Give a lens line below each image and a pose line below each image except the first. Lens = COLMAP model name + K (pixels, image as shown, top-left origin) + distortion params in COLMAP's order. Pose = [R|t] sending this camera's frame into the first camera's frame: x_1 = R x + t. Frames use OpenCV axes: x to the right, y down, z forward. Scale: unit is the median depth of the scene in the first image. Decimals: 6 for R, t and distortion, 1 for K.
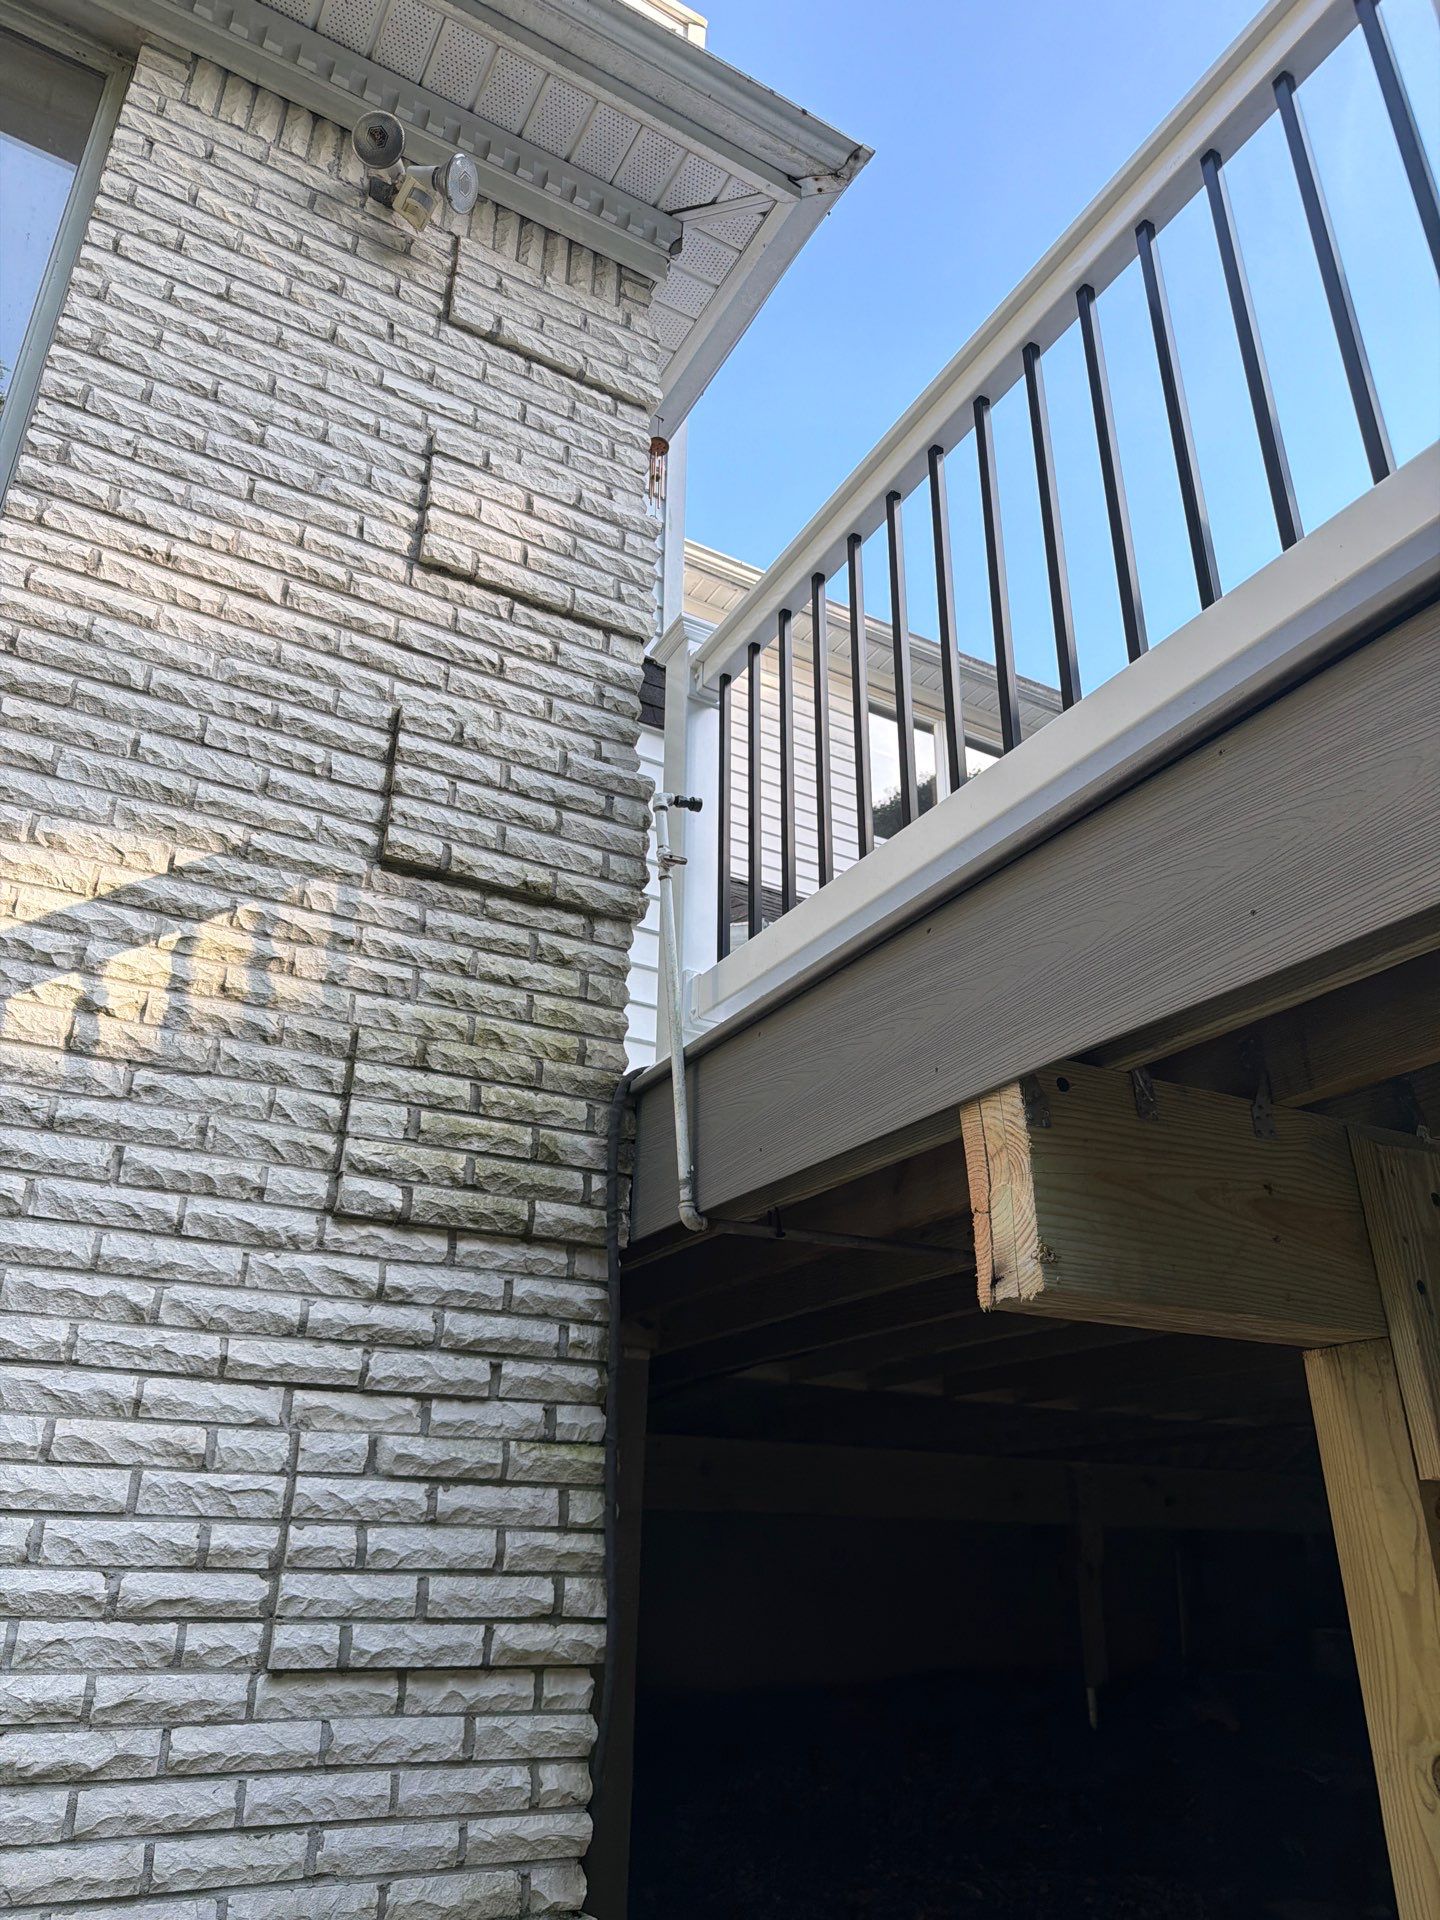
lens RADIAL K [[1357.0, 0, 729.5], [0, 1357.0, 950.2], [0, 0, 1]] dist [0.030264, -0.028983]
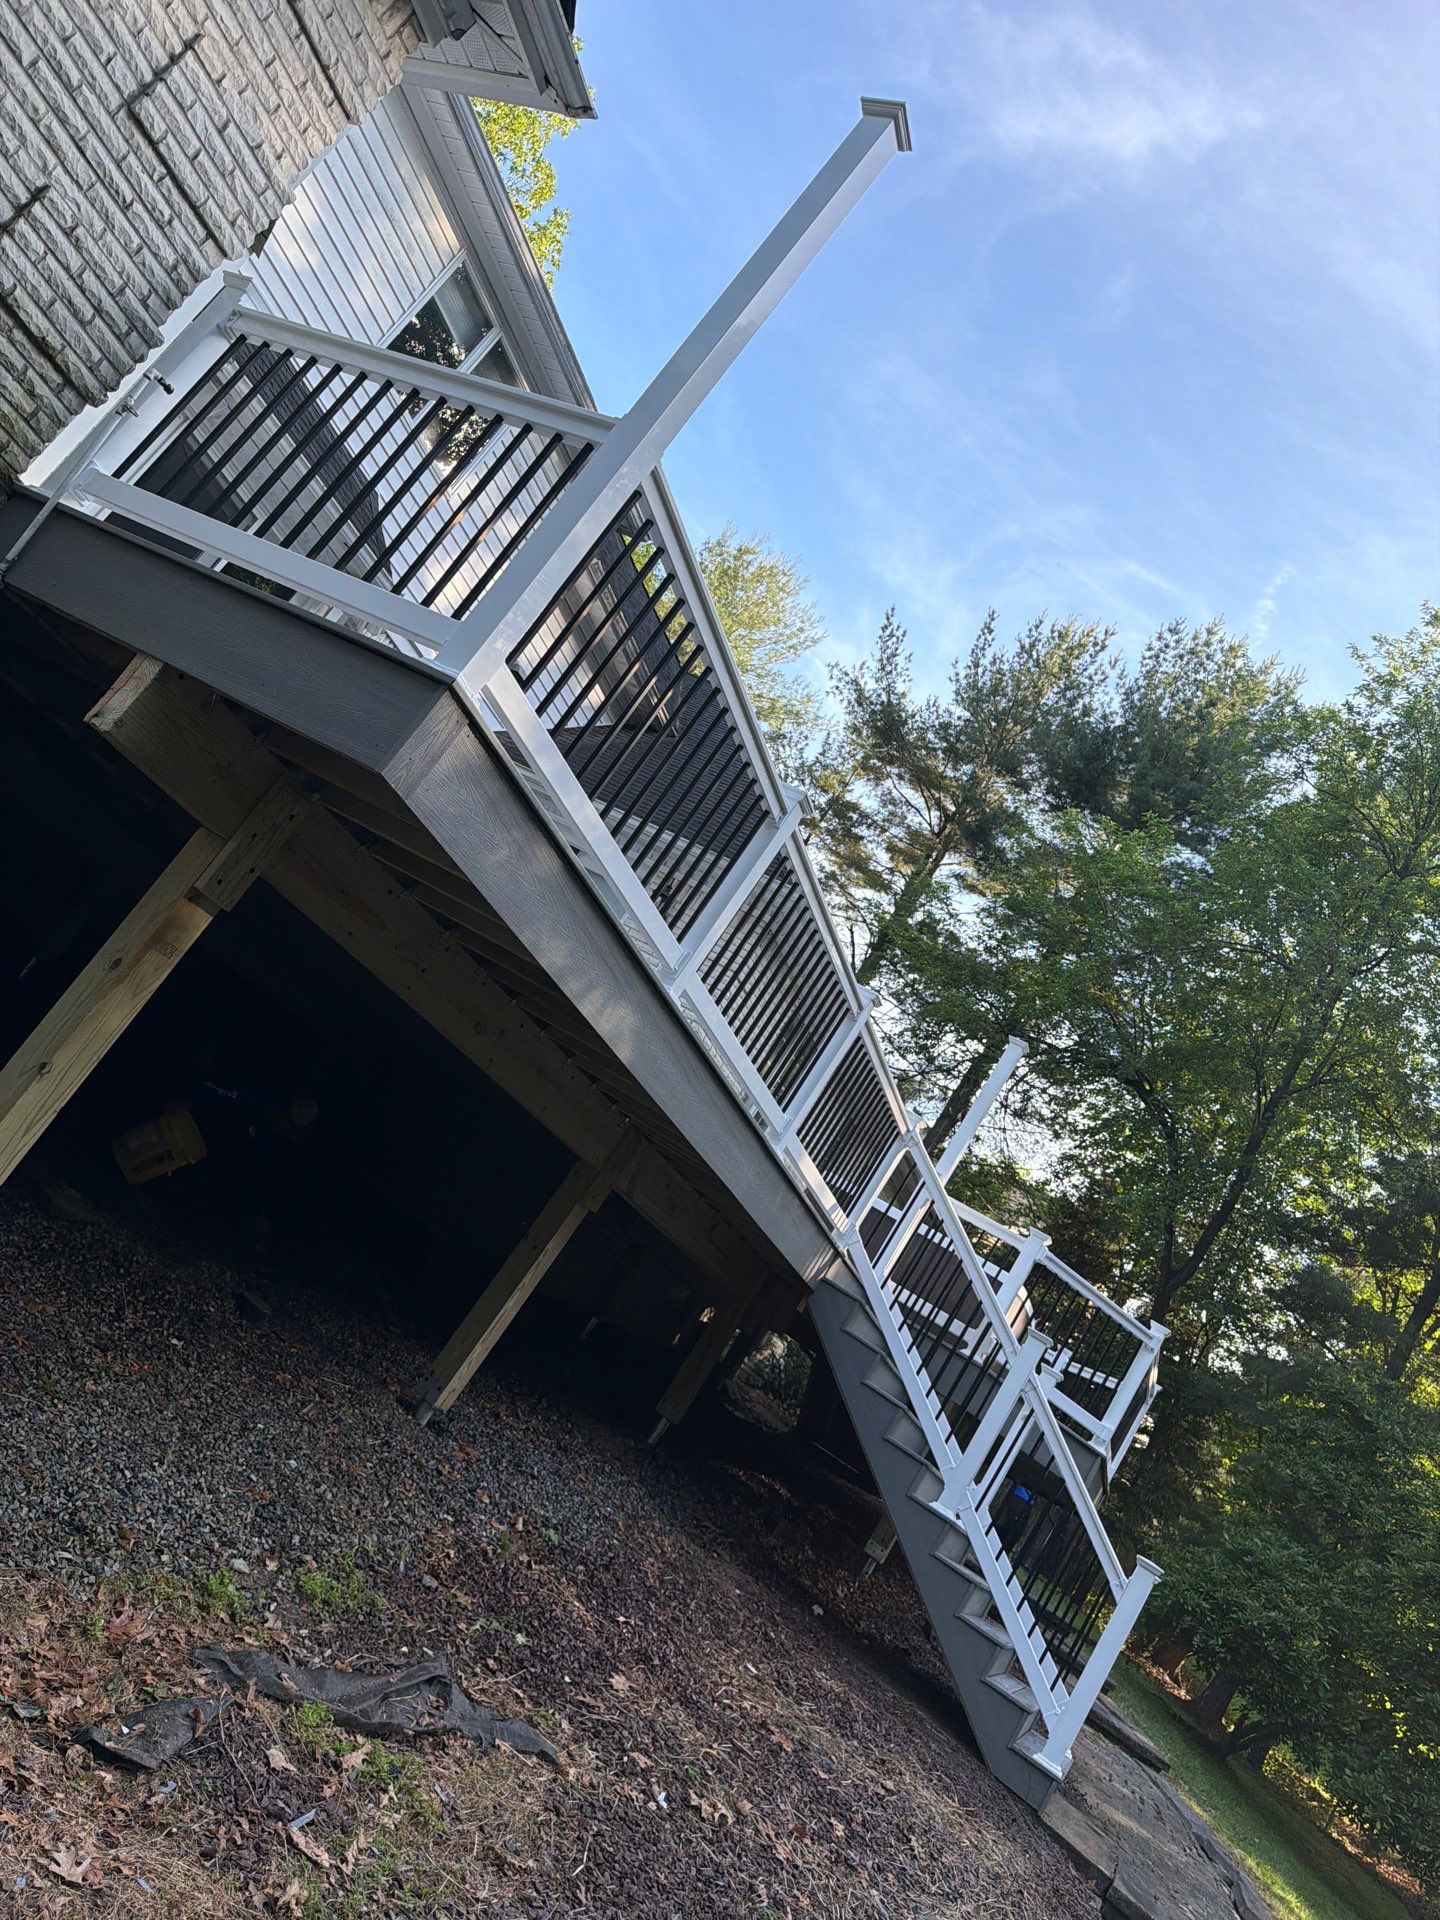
lens RADIAL K [[1357.0, 0, 720.1], [0, 1357.0, 956.0], [0, 0, 1]] dist [0.030264, -0.028983]
pose [[0.622857, 0.581892, 0.522926, -0.075167], [-0.728093, 0.675707, 0.115329, -0.324506], [-0.286236, -0.452572, 0.844540, -0.908092]]
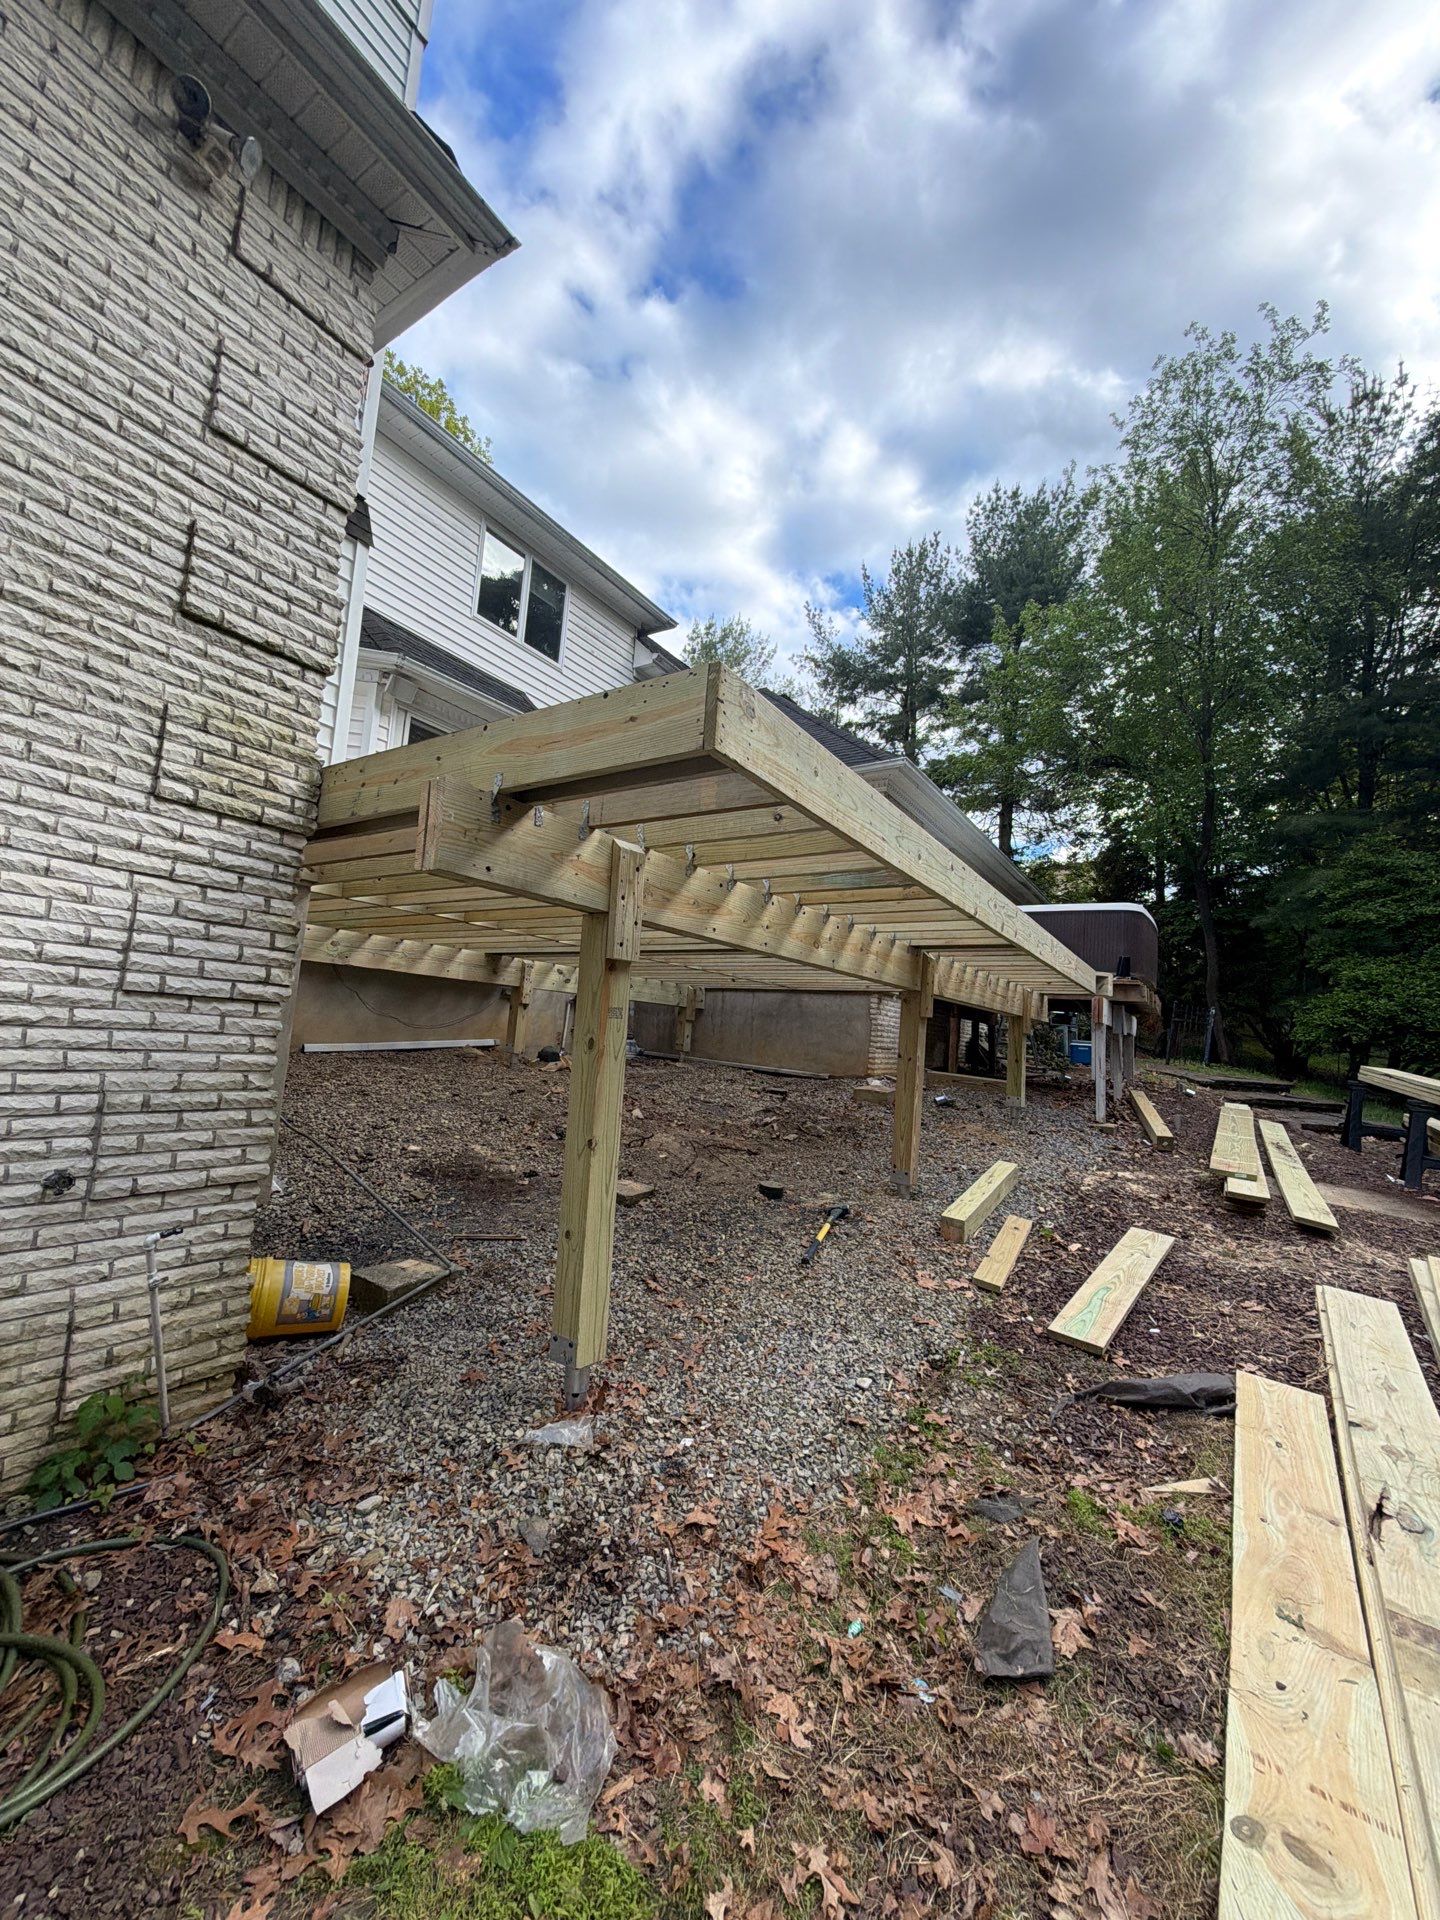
lens RADIAL K [[774.3, 0, 721.2], [0, 774.3, 959.7], [0, 0, 1]] dist [-0.008436, 0.001758]
pose [[0.893101, 0.098530, 0.438934, -0.010668], [-0.237732, 0.931718, 0.274565, -0.083362], [-0.381910, -0.349563, 0.855541, -0.345938]]
